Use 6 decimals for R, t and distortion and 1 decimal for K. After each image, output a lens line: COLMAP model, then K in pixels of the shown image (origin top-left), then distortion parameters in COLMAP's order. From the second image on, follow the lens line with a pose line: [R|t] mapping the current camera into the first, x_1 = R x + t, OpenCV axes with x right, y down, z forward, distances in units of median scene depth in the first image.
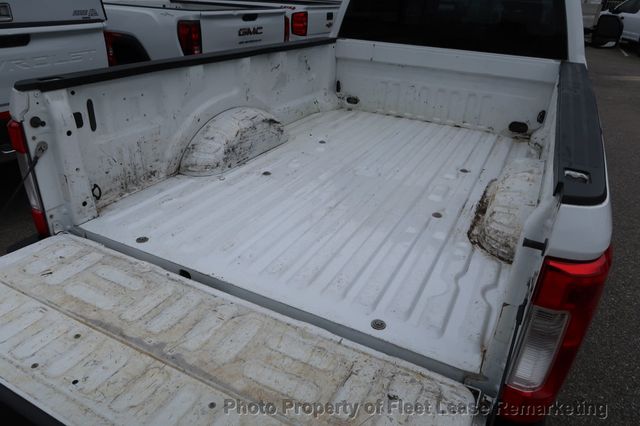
lens RADIAL K [[447.2, 0, 319.4], [0, 447.2, 211.6], [0, 0, 1]] dist [-0.026343, 0.008817]
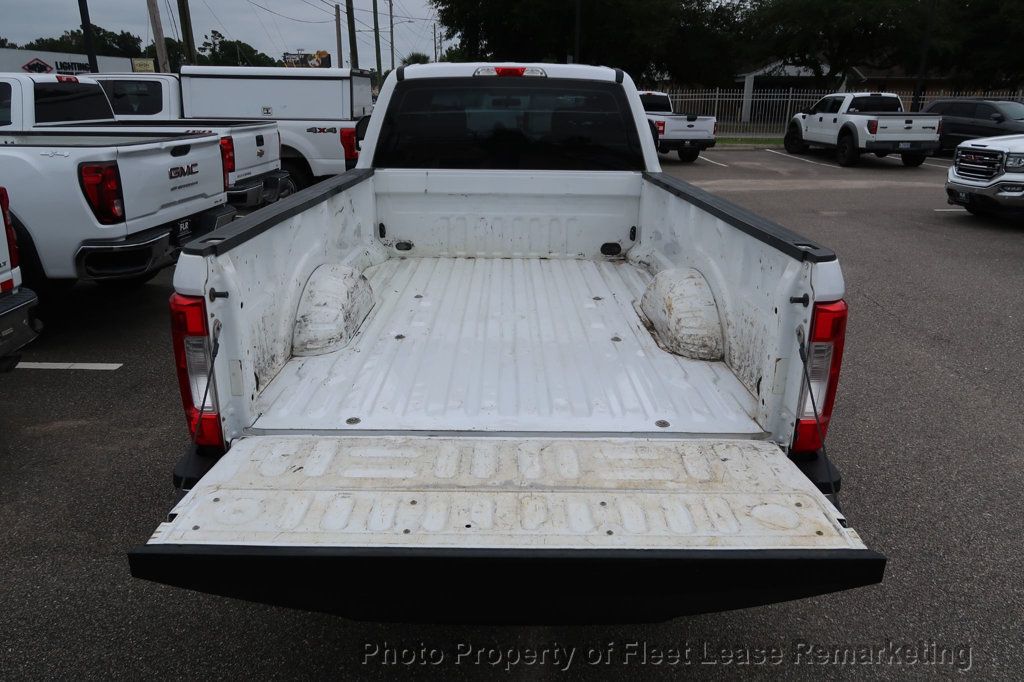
lens RADIAL K [[715.6, 0, 511.5], [0, 715.6, 344.7], [0, 0, 1]] dist [-0.026343, 0.008817]
pose [[0.889366, -0.180948, 0.419864, -0.463597], [0.230061, 0.970729, -0.068966, 0.059269], [-0.395095, 0.157931, 0.904963, -0.216728]]
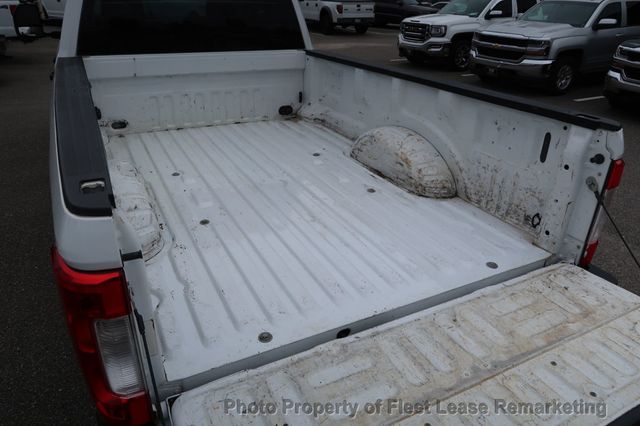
lens RADIAL K [[447.2, 0, 321.1], [0, 447.2, 211.0], [0, 0, 1]] dist [-0.026343, 0.008817]
pose [[0.584419, -0.380225, 0.716857, -0.578314], [0.362323, 0.912743, 0.188740, -0.180335], [-0.726069, 0.149431, 0.671188, 0.249963]]
